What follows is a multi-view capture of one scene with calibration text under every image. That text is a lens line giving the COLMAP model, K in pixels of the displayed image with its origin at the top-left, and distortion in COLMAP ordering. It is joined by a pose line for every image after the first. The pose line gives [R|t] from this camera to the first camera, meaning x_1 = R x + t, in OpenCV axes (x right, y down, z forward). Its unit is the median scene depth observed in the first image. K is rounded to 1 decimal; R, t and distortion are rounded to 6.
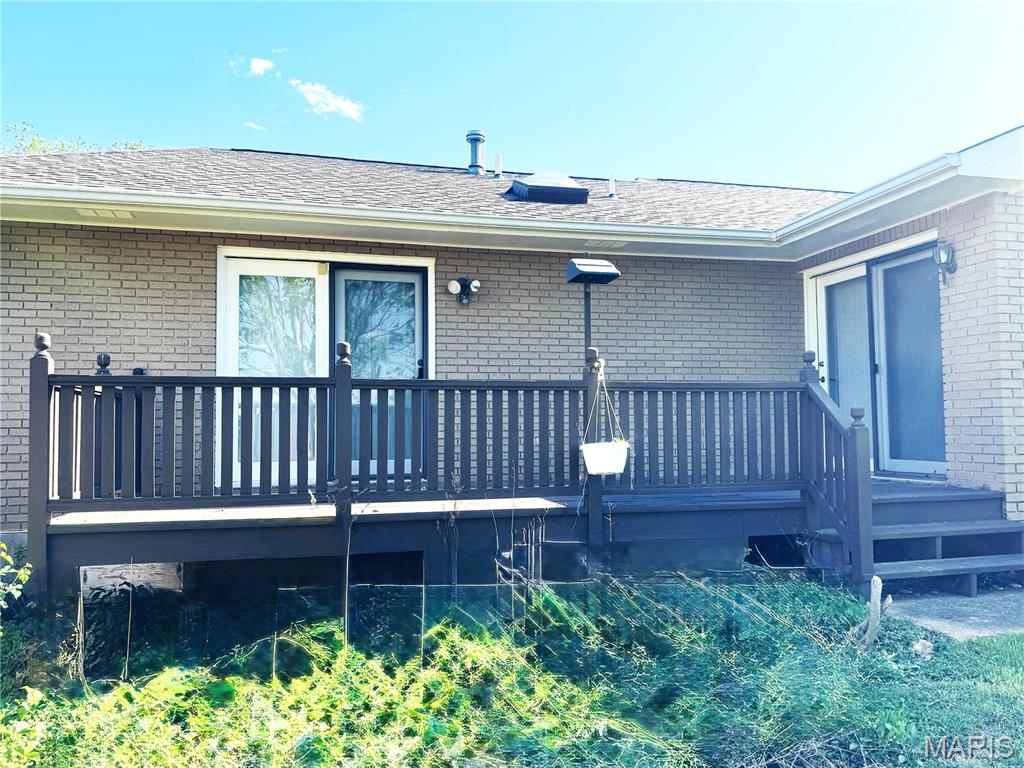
lens RADIAL K [[783.3, 0, 512.0], [0, 783.3, 384.0], [0, 0, 1]] dist [0.106761, -0.156872]
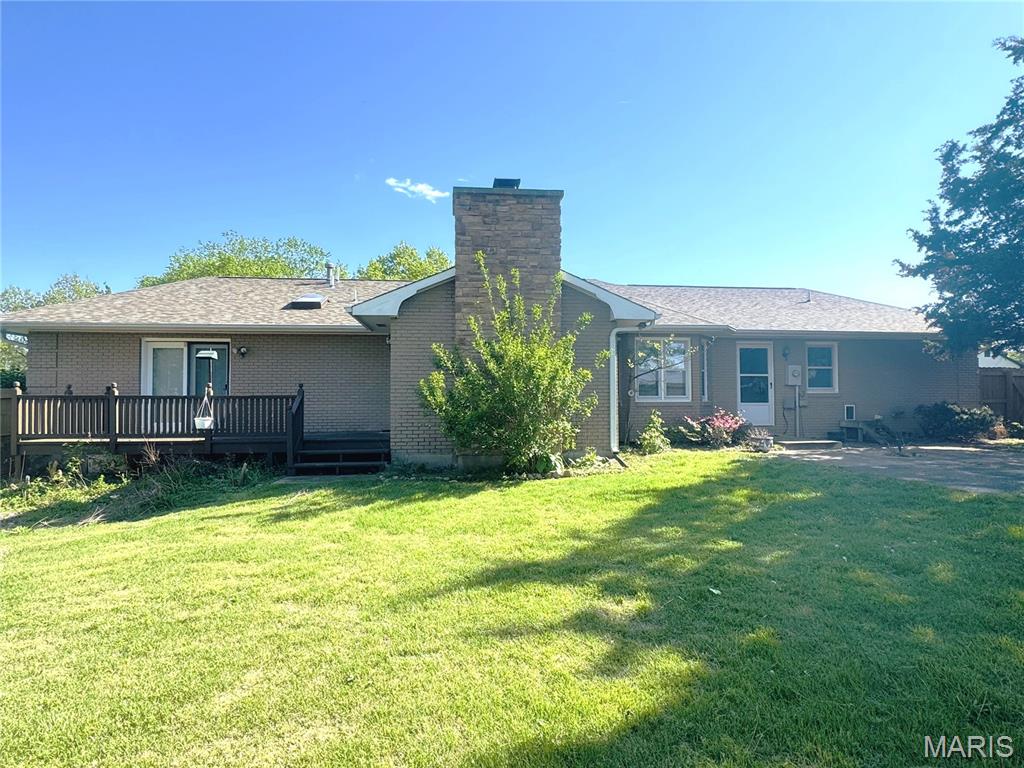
lens RADIAL K [[532.5, 0, 512.0], [0, 532.5, 384.0], [0, 0, 1]] dist [0.002350, 0.001531]
pose [[0.987845, -0.000696, -0.155440, 1.146787], [0.004726, 0.999662, 0.025558, -0.068045], [0.155370, -0.025982, 0.987515, -0.544788]]
